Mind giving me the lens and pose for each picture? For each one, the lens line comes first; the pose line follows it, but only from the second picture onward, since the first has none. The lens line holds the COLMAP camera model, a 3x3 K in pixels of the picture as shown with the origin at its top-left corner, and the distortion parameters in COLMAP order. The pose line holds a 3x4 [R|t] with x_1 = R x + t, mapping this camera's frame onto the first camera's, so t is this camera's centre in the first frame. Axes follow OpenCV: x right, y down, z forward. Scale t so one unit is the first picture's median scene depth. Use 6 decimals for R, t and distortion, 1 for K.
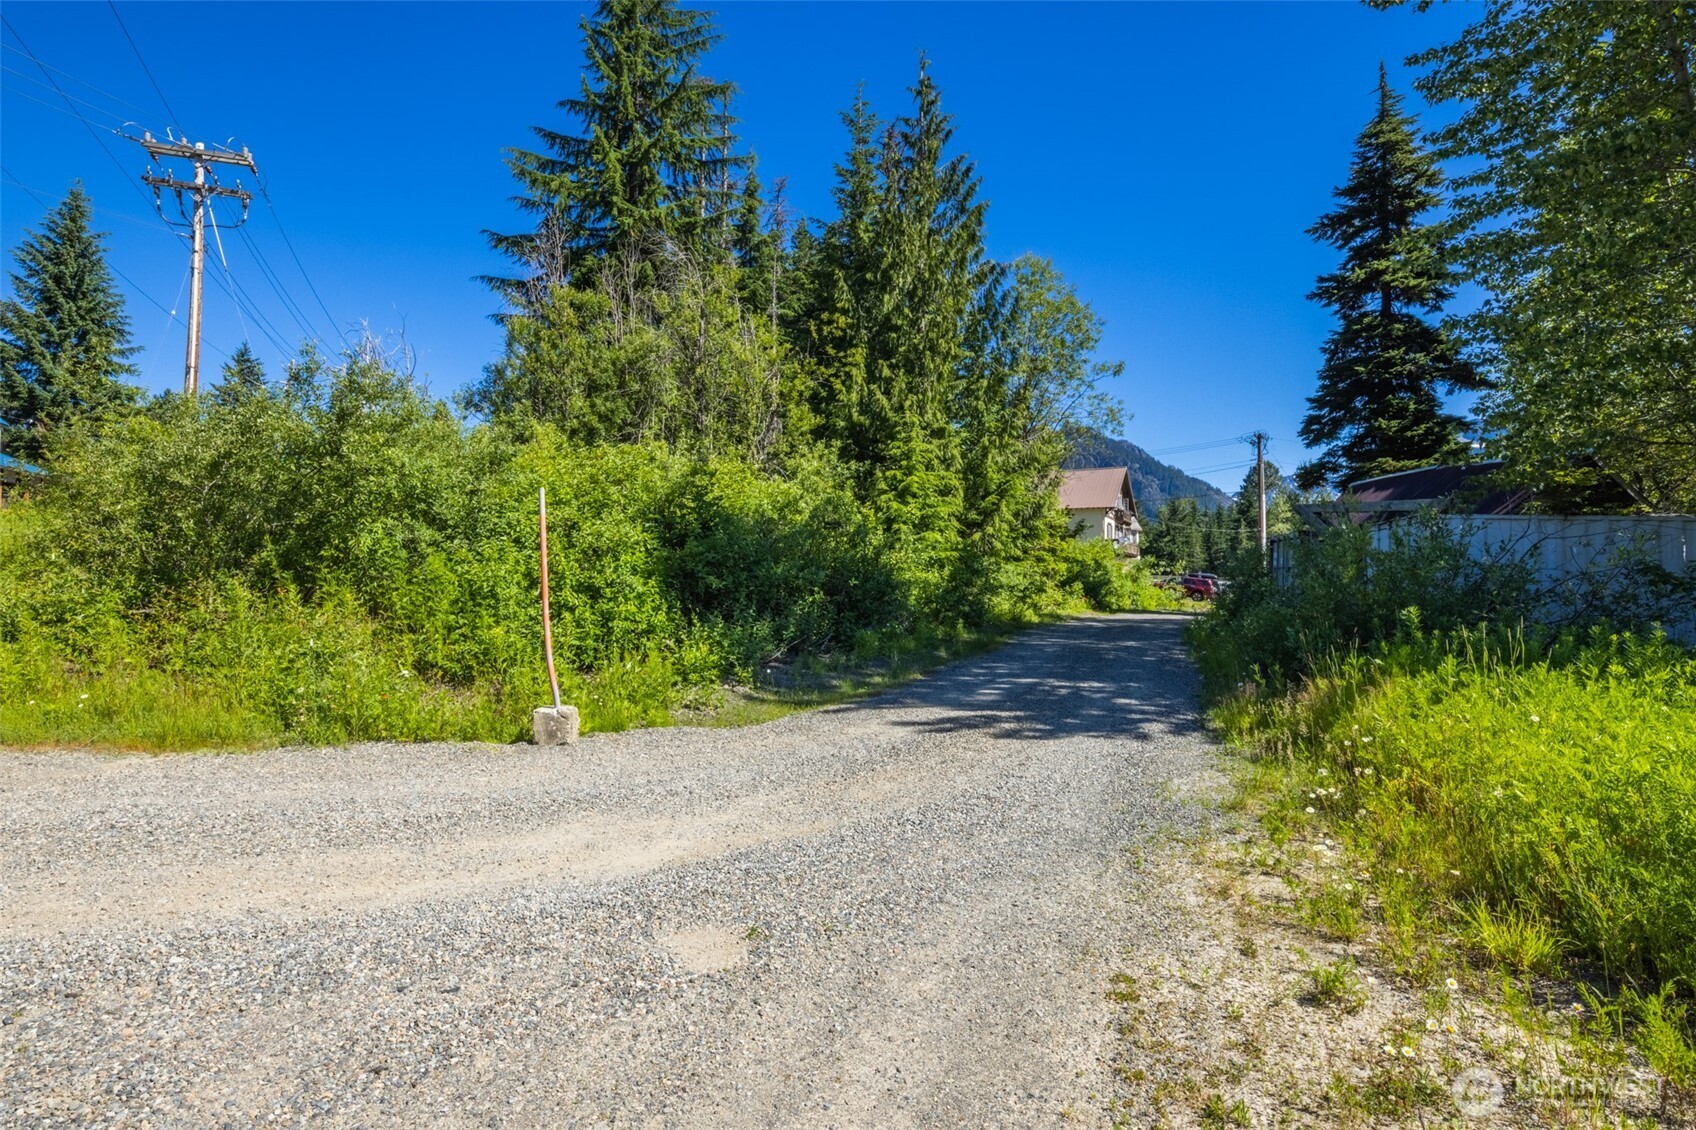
lens RADIAL K [[818.3, 0, 842.6], [0, 818.3, 549.1], [0, 0, 1]] dist [0.000920, -0.000392]
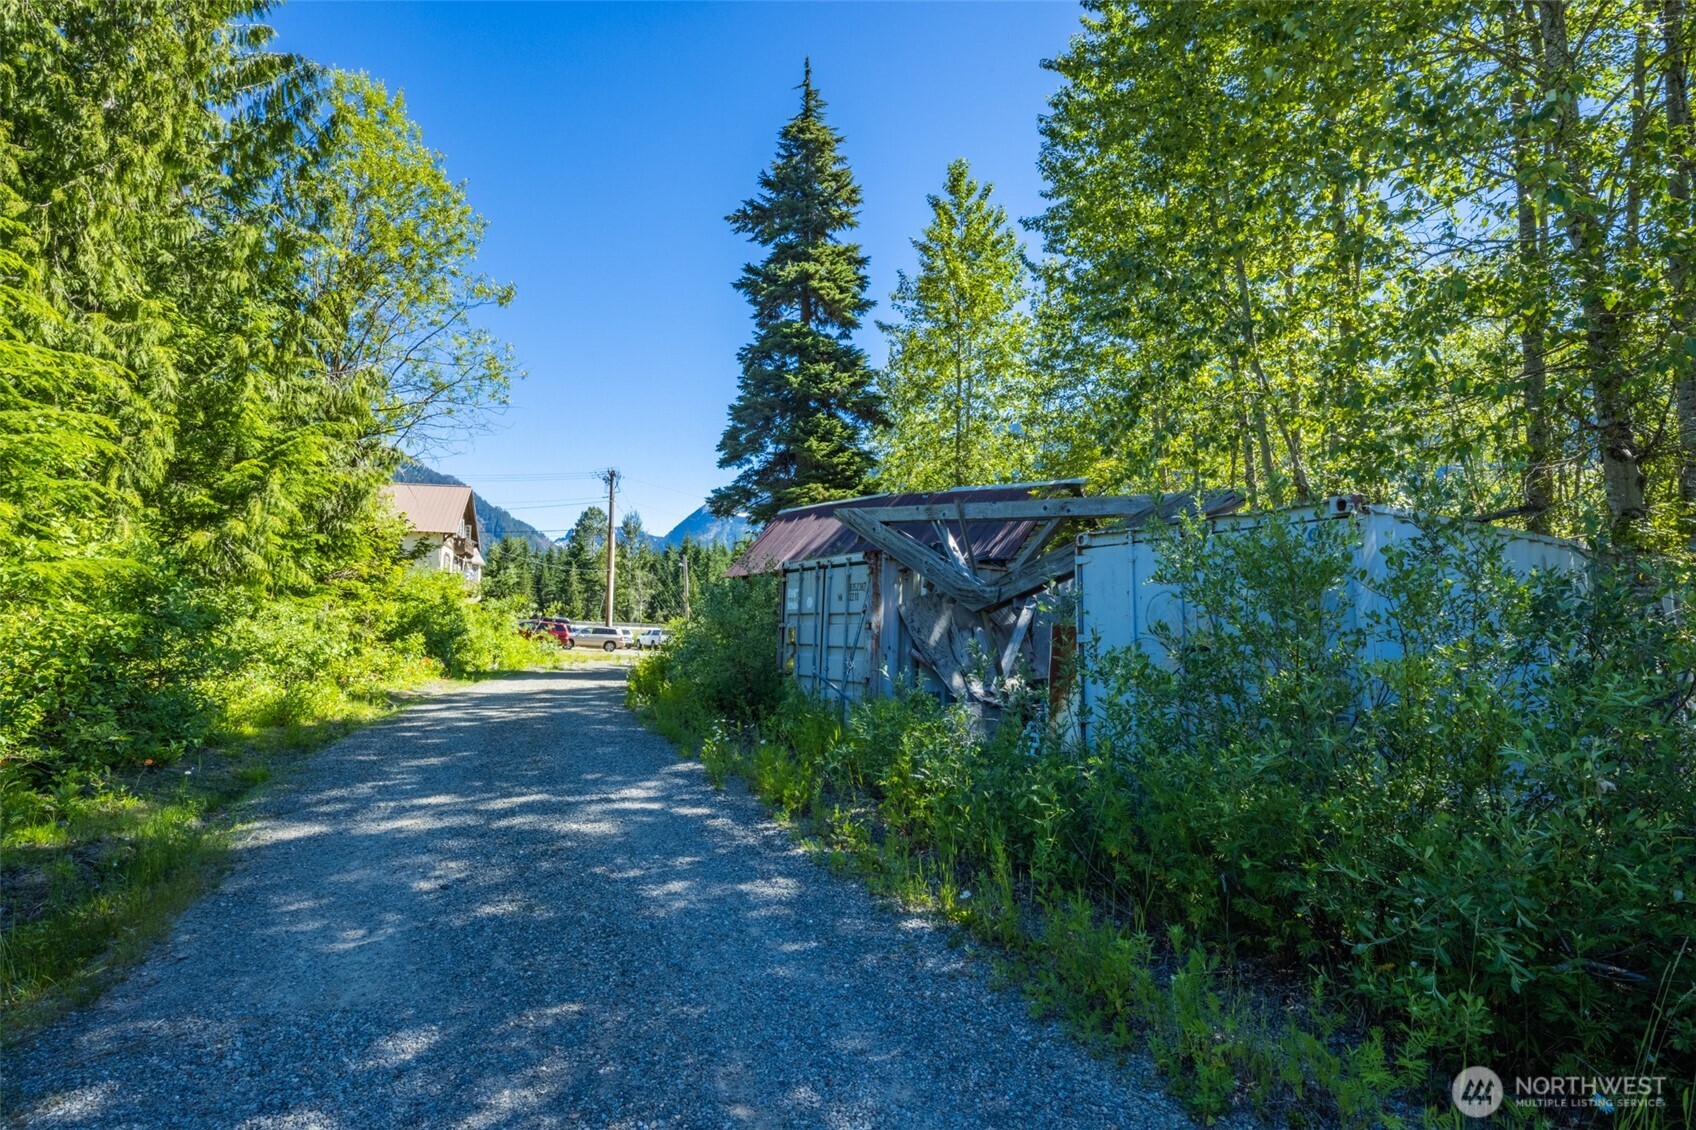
lens RADIAL K [[818.3, 0, 842.6], [0, 818.3, 549.1], [0, 0, 1]] dist [0.000920, -0.000392]
pose [[0.707126, 0.061382, 0.704418, 0.083923], [-0.025240, 0.997781, -0.061609, 0.007823], [-0.706637, 0.025786, 0.707107, 0.370896]]
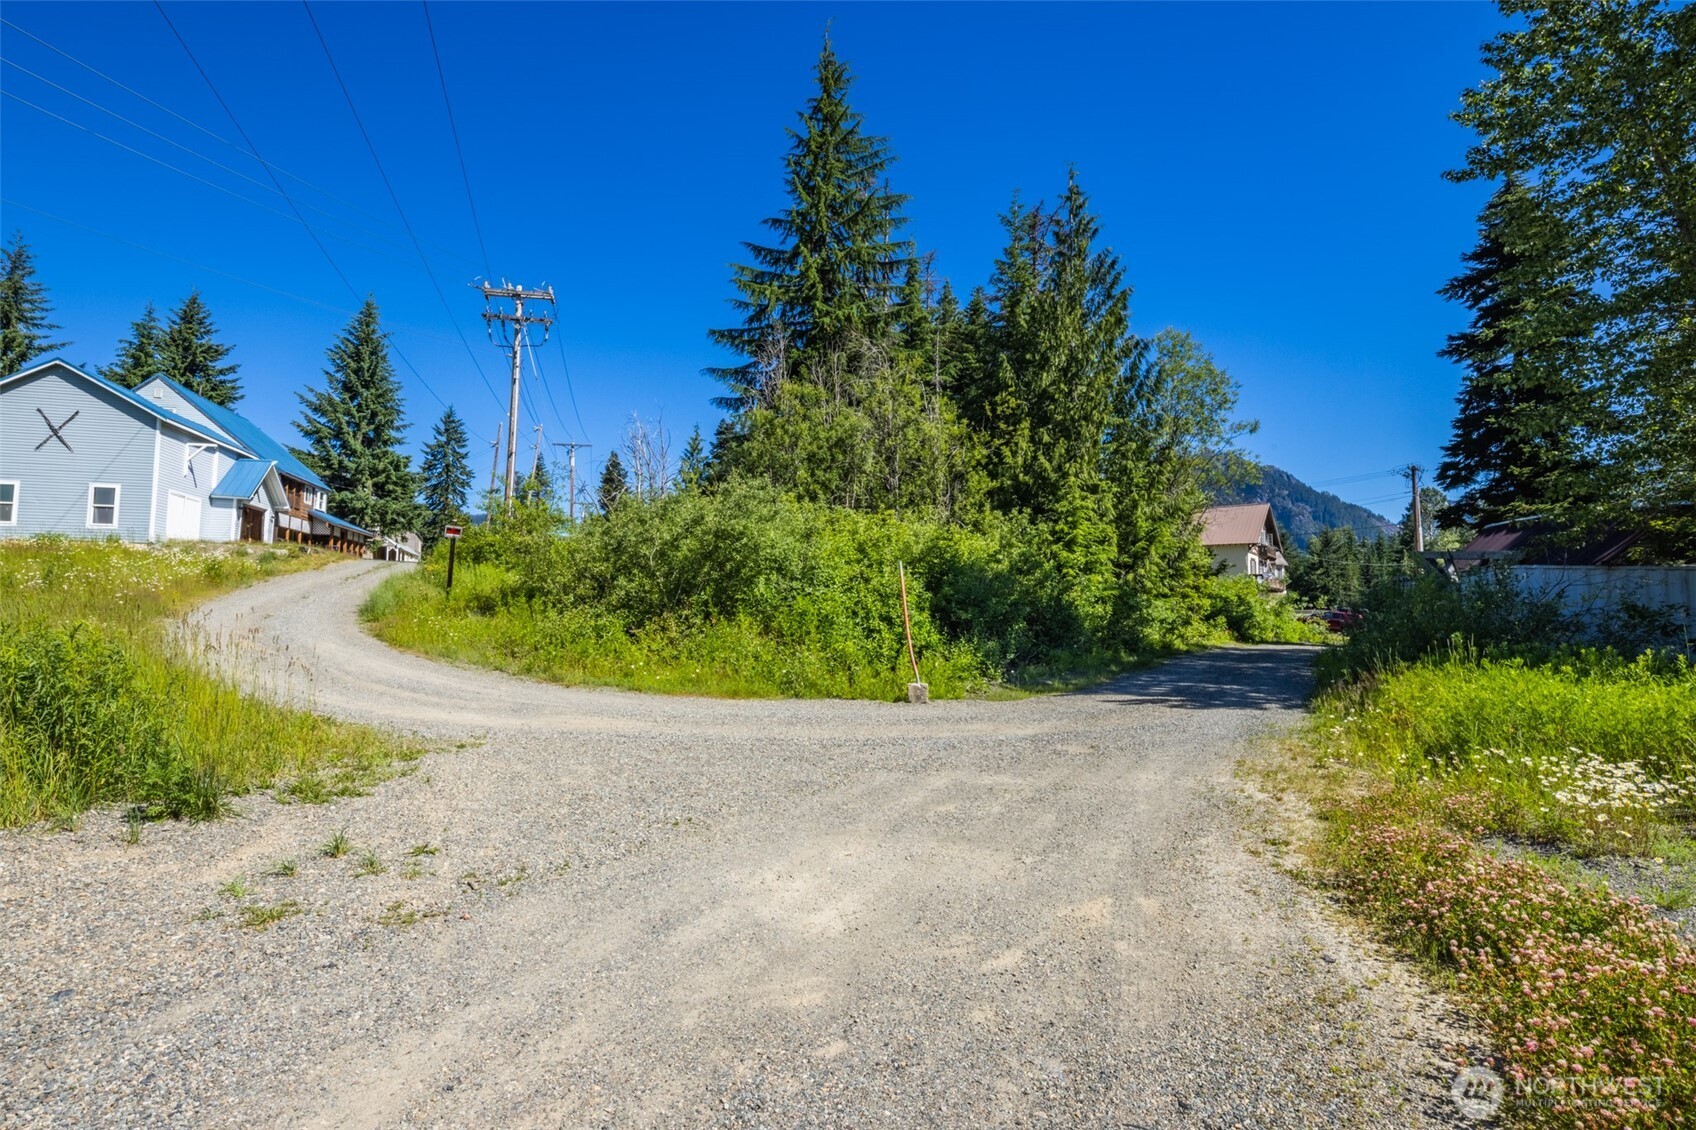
lens RADIAL K [[818.3, 0, 842.6], [0, 818.3, 549.1], [0, 0, 1]] dist [0.000920, -0.000392]
pose [[0.988315, -0.009942, -0.152103, -0.057167], [0.003662, 0.999131, -0.041516, -0.007139], [0.152384, 0.040474, 0.987492, -0.202353]]
